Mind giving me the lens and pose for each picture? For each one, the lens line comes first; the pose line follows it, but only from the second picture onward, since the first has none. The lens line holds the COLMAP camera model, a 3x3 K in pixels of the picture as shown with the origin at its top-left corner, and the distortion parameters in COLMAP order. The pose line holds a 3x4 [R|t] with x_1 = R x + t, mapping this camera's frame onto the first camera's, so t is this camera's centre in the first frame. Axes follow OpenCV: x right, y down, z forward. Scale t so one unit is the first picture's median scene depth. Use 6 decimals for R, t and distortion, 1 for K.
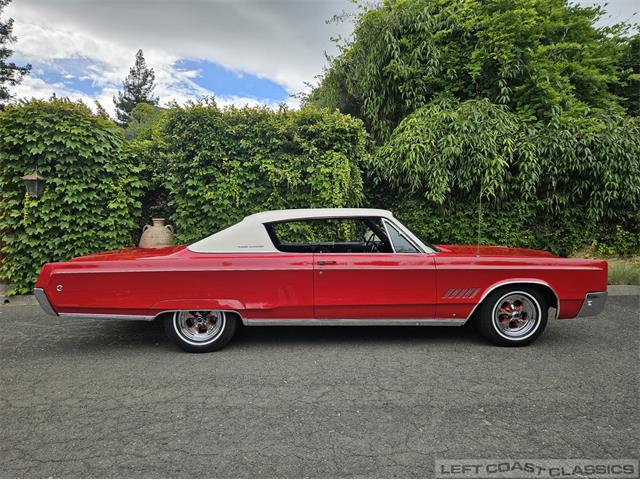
lens RADIAL K [[429.1, 0, 318.8], [0, 429.1, 244.9], [0, 0, 1]] dist [0.052909, -0.042487]
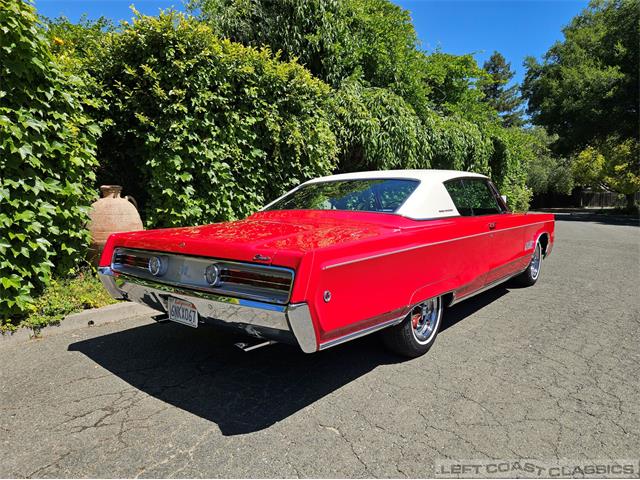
lens RADIAL K [[429.1, 0, 315.6], [0, 429.1, 246.8], [0, 0, 1]] dist [0.052909, -0.042487]
pose [[0.682306, -0.087012, 0.725870, -0.683932], [0.055177, 0.996189, 0.067551, 0.002077], [-0.728981, -0.006039, 0.684507, 0.357717]]
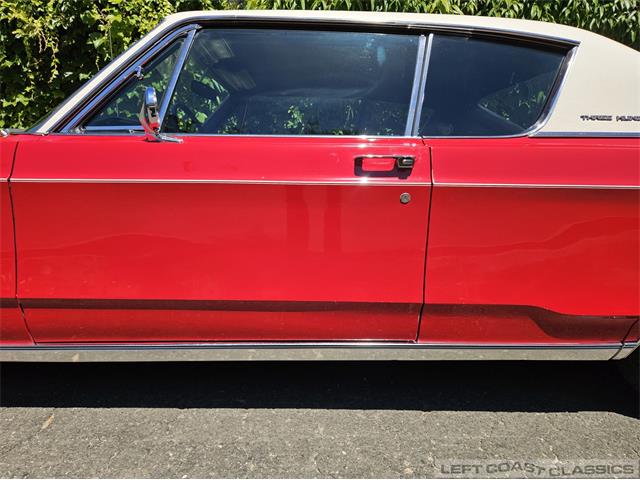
lens RADIAL K [[429.1, 0, 314.7], [0, 429.1, 252.1], [0, 0, 1]] dist [0.052909, -0.042487]
pose [[0.998176, 0.036552, -0.048050, 0.290210], [-0.030847, 0.992940, 0.114537, 0.041656], [0.051897, -0.112846, 0.992256, 0.435613]]
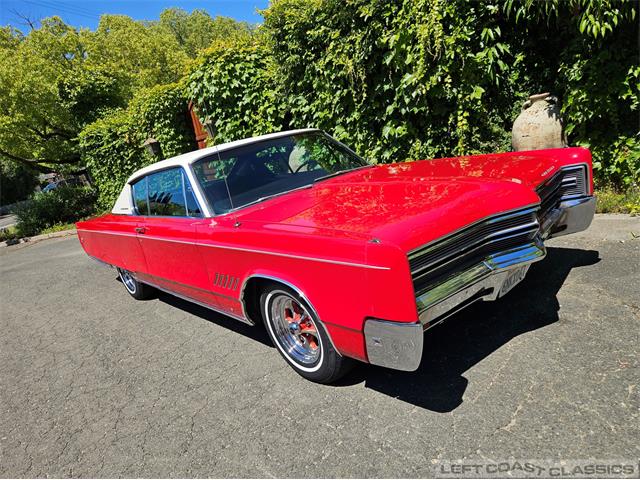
lens RADIAL K [[429.1, 0, 321.0], [0, 429.1, 242.2], [0, 0, 1]] dist [0.052909, -0.042487]
pose [[0.599163, 0.068890, -0.797658, 0.472797], [0.173412, 0.961474, 0.213296, -0.037548], [0.781622, -0.266123, 0.564133, 0.457458]]
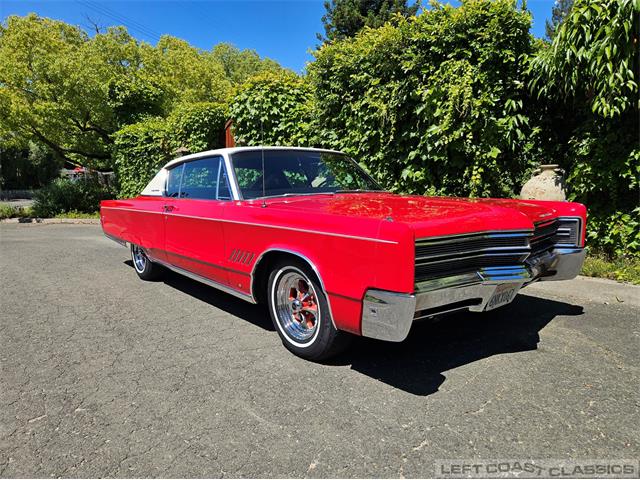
lens RADIAL K [[429.1, 0, 319.6], [0, 429.1, 238.9], [0, 0, 1]] dist [0.052909, -0.042487]
pose [[0.580521, 0.089778, -0.809281, 0.501317], [-0.024081, 0.995361, 0.093147, 0.006426], [0.813889, -0.034586, 0.579990, 0.416503]]
